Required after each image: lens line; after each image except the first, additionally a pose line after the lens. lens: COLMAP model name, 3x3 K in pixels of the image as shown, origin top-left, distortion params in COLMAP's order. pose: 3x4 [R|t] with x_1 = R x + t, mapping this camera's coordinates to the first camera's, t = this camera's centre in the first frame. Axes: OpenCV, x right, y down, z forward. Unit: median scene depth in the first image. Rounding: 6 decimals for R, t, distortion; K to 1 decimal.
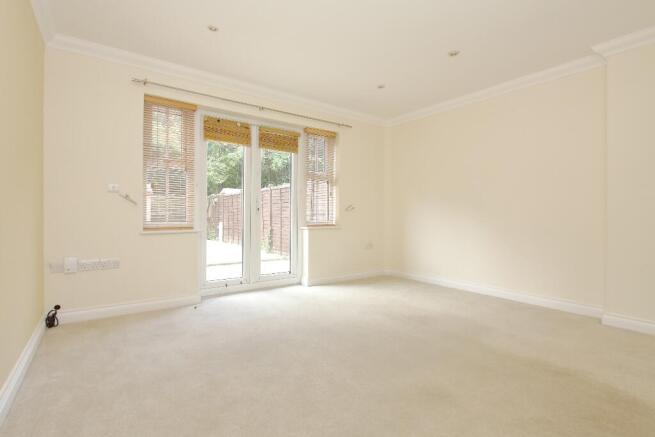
lens RADIAL K [[318.4, 0, 326.4], [0, 318.4, 216.7], [0, 0, 1]] dist [0.001202, 0.000312]
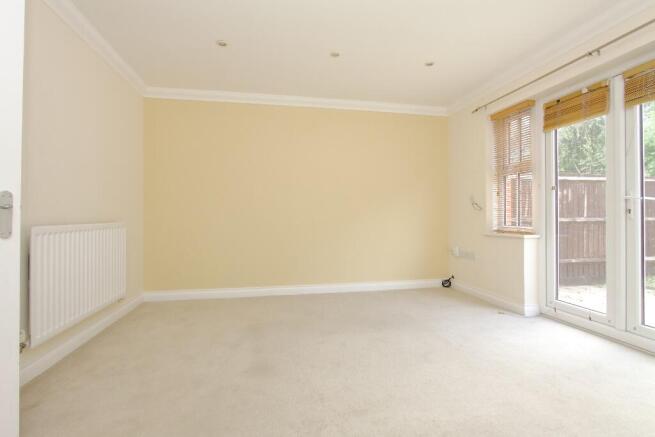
lens RADIAL K [[306.1, 0, 330.2], [0, 306.1, 214.9], [0, 0, 1]] dist [-0.001845, -0.000300]
pose [[-0.416618, -0.007977, -0.909047, 0.545950], [-0.005735, 0.999965, -0.006147, -0.007614], [0.909064, 0.002653, -0.416649, 0.736313]]
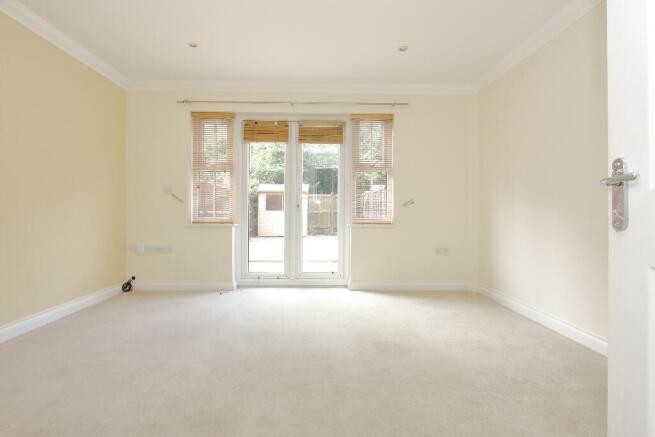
lens RADIAL K [[338.3, 0, 327.5], [0, 338.3, 218.5], [0, 0, 1]] dist [-0.003838, -0.000200]
pose [[0.823212, 0.009809, -0.567649, 0.463886], [-0.004192, 0.999929, 0.011199, 0.004866], [0.567718, -0.006839, 0.823195, 0.185735]]
